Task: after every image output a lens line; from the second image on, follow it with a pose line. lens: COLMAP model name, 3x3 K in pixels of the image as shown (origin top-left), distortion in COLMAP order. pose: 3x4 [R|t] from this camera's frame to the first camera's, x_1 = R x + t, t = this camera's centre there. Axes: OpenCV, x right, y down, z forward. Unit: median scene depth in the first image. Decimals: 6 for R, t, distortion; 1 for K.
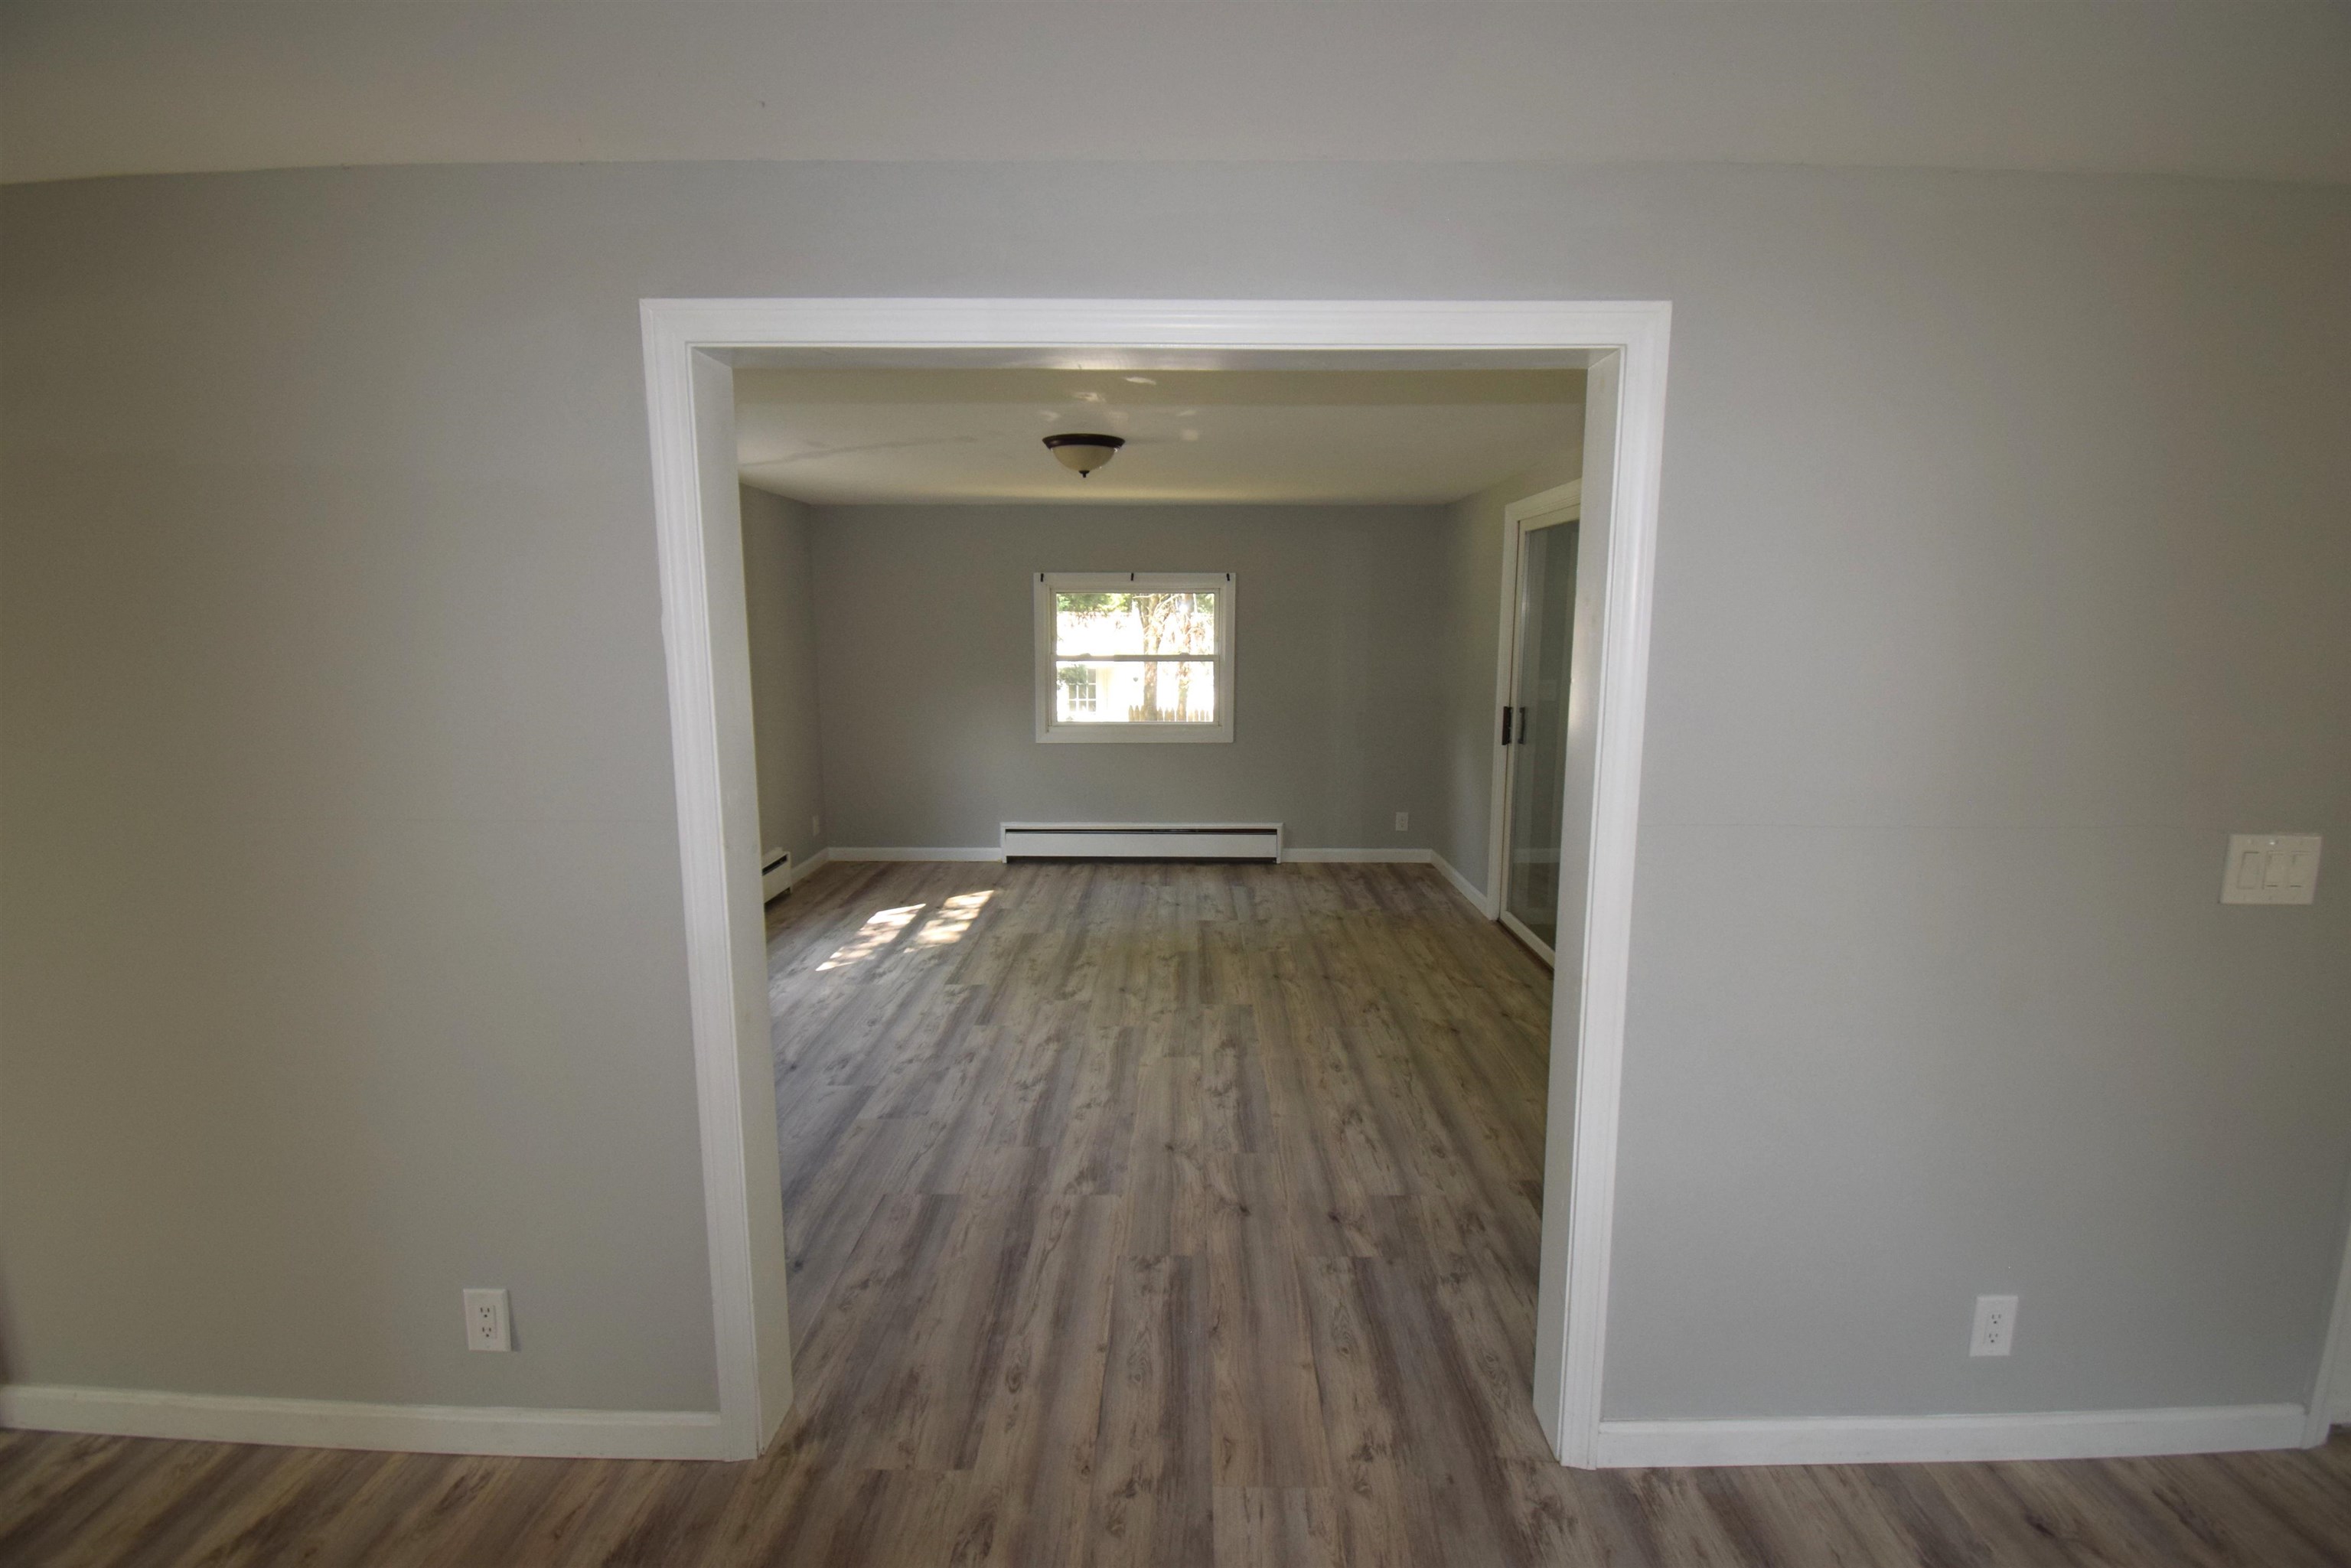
lens RADIAL K [[1040.8, 0, 1180.3], [0, 1040.8, 778.6], [0, 0, 1]] dist [0.019458, -0.025713]
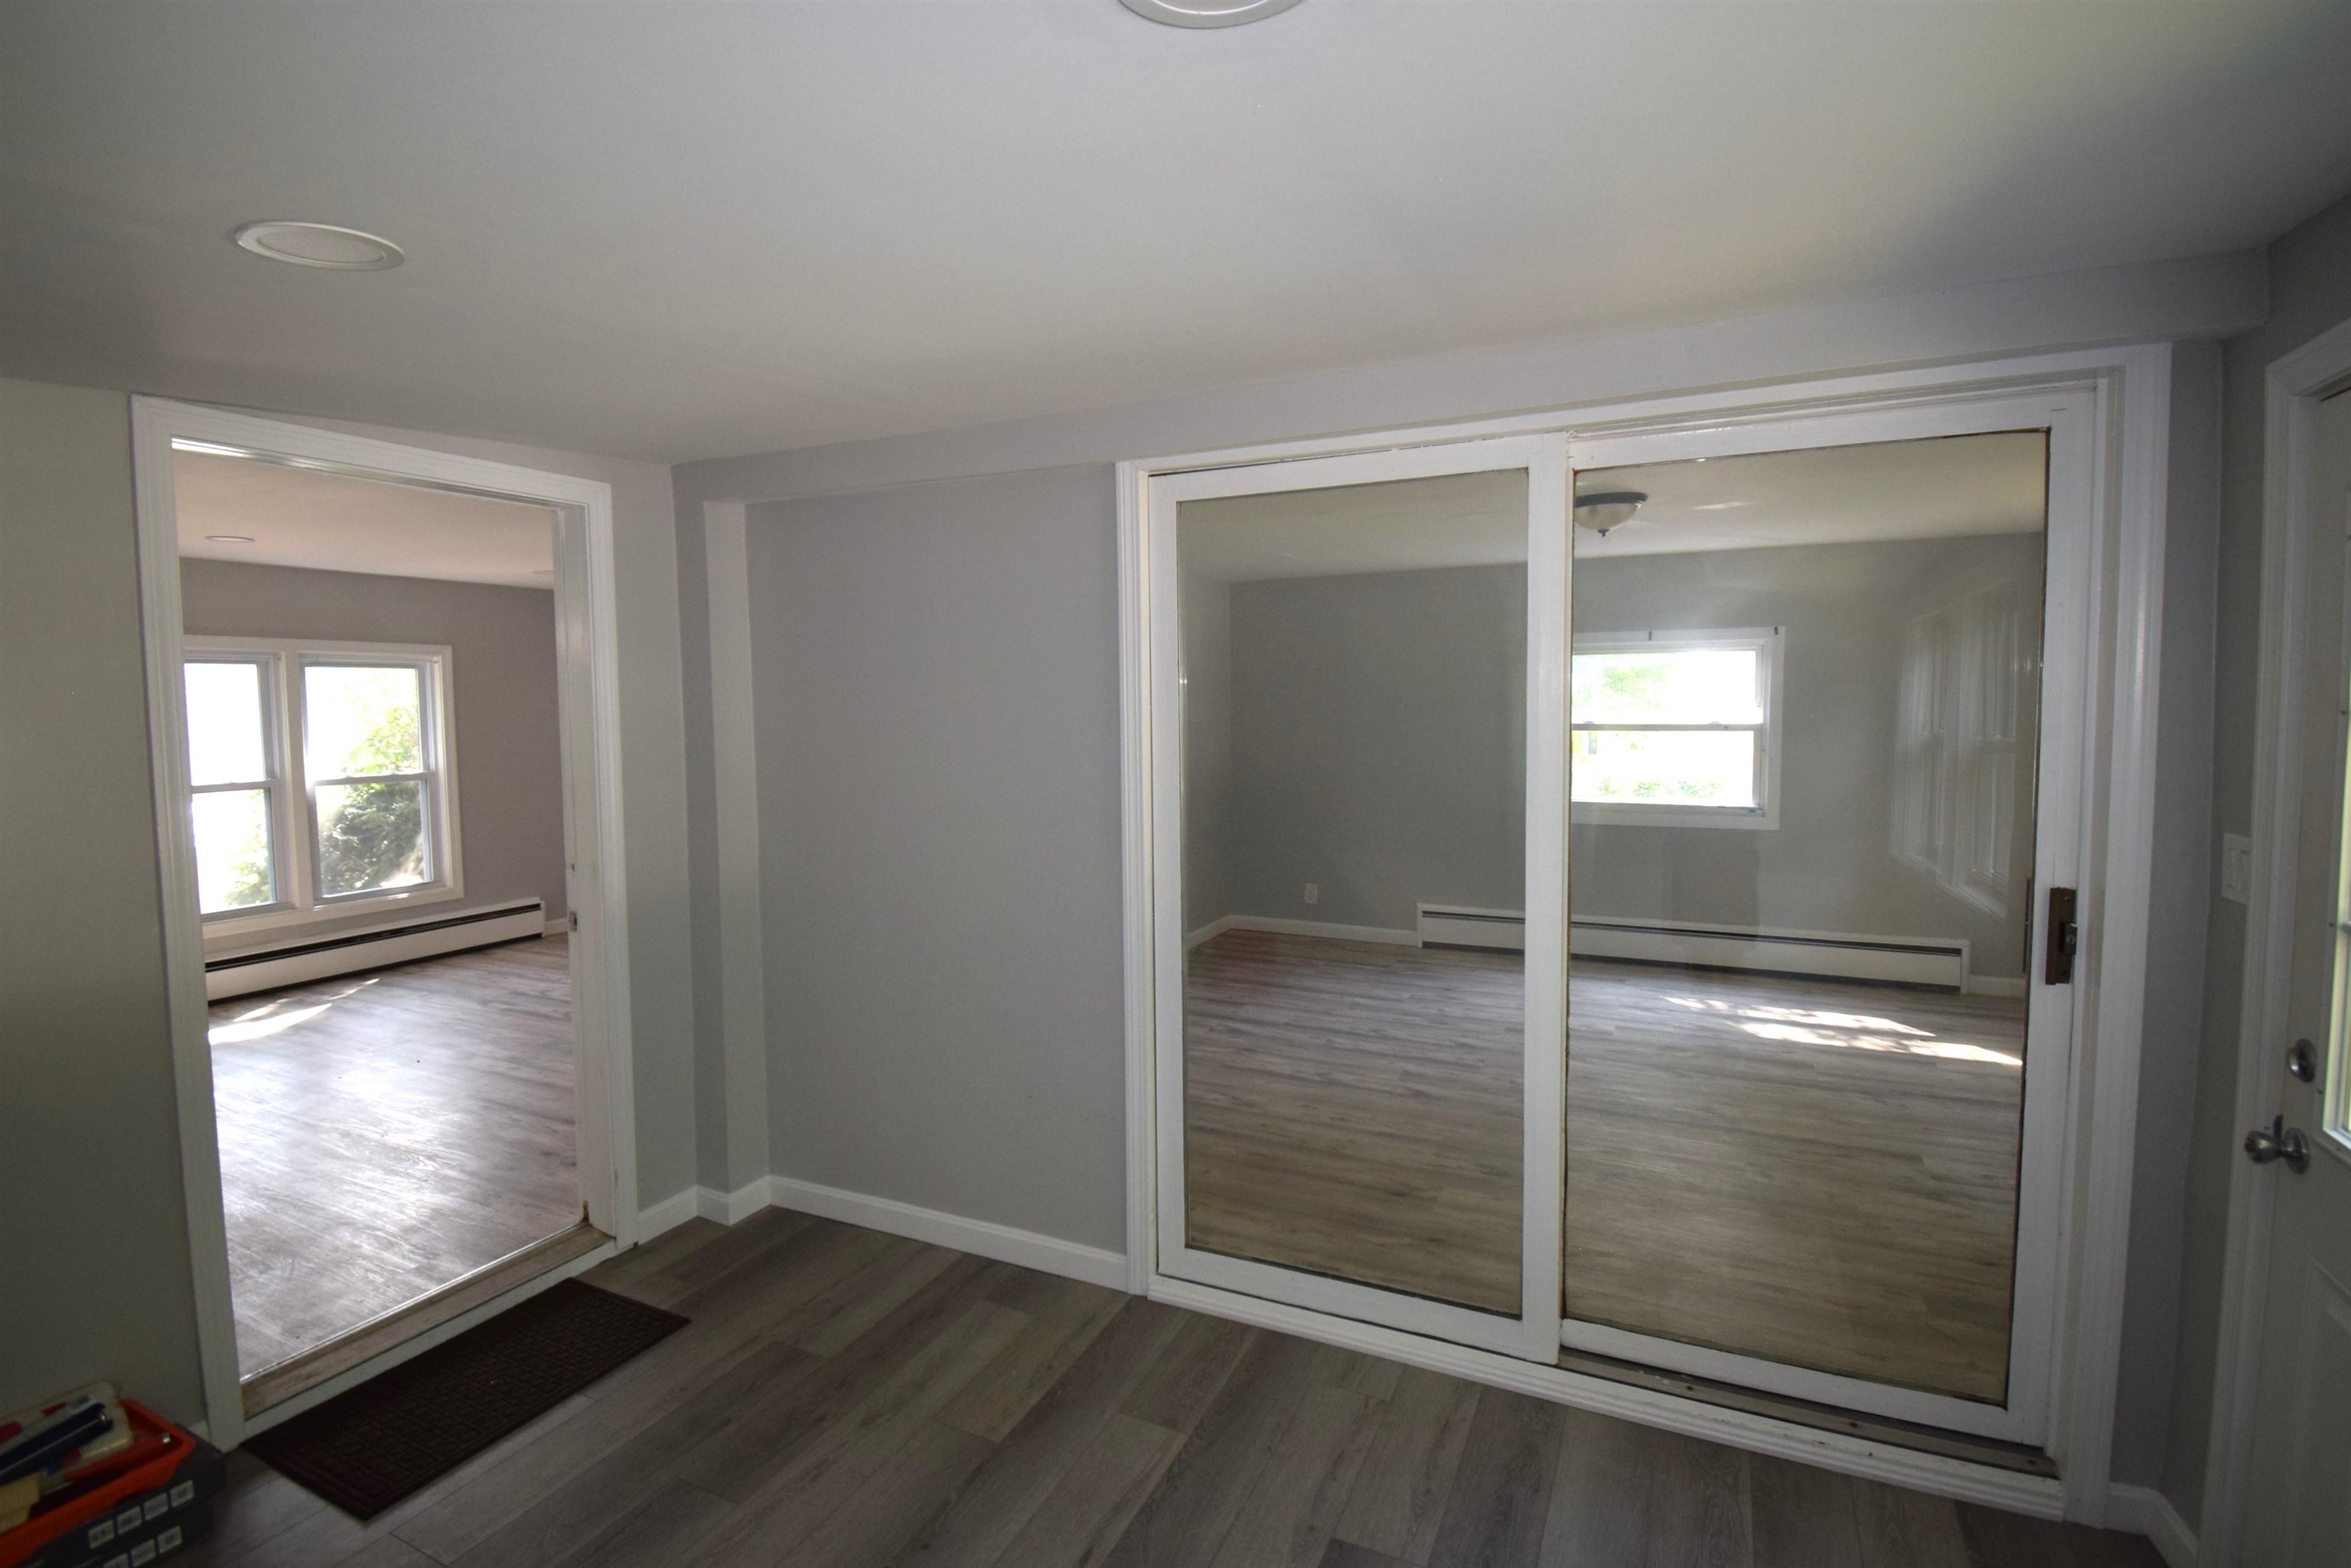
lens RADIAL K [[1091.8, 0, 1159.8], [0, 1091.8, 764.1], [0, 0, 1]] dist [-0.000799, -0.016561]
pose [[-0.432244, 0.056870, -0.899962, 0.878969], [-0.127268, 0.984173, 0.123317, -0.129366], [0.892731, 0.167839, -0.418165, 0.932775]]
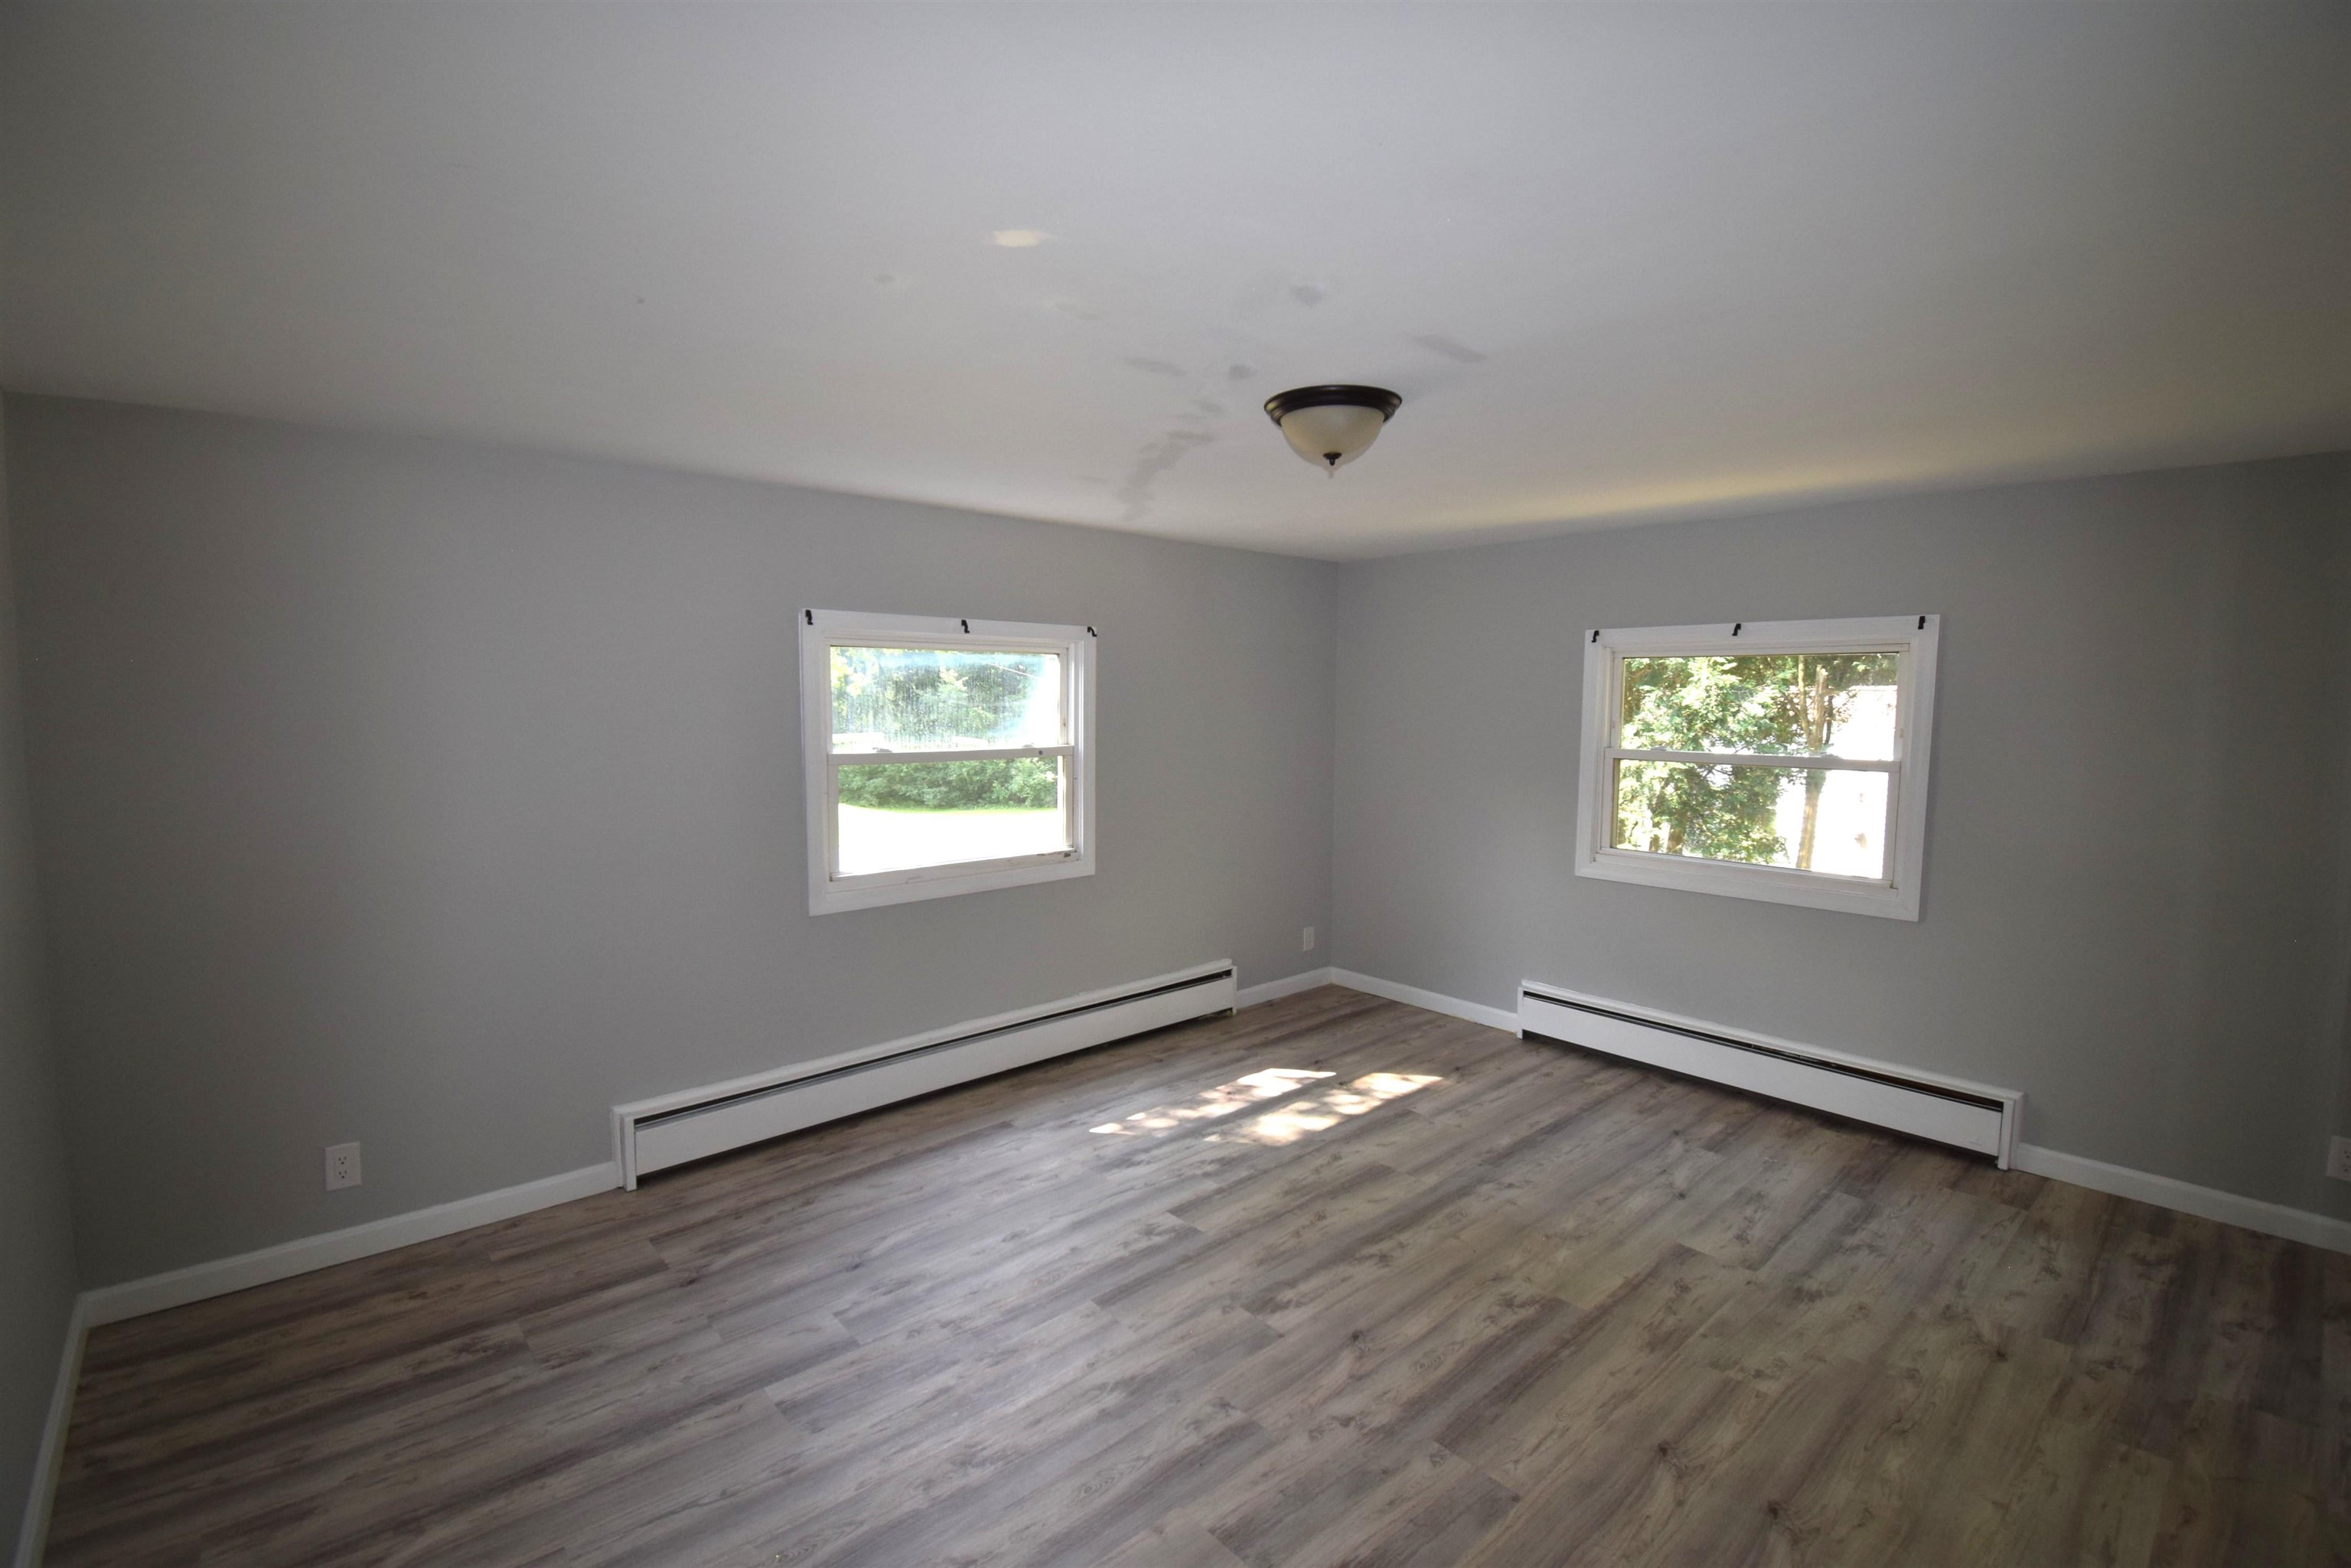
lens RADIAL K [[1040.8, 0, 1180.3], [0, 1040.8, 778.6], [0, 0, 1]] dist [0.019458, -0.025713]
pose [[0.673233, 0.063765, -0.736676, 0.260583], [-0.116064, 0.993038, -0.020114, -0.073794], [0.730265, 0.099044, 0.675947, 0.465681]]
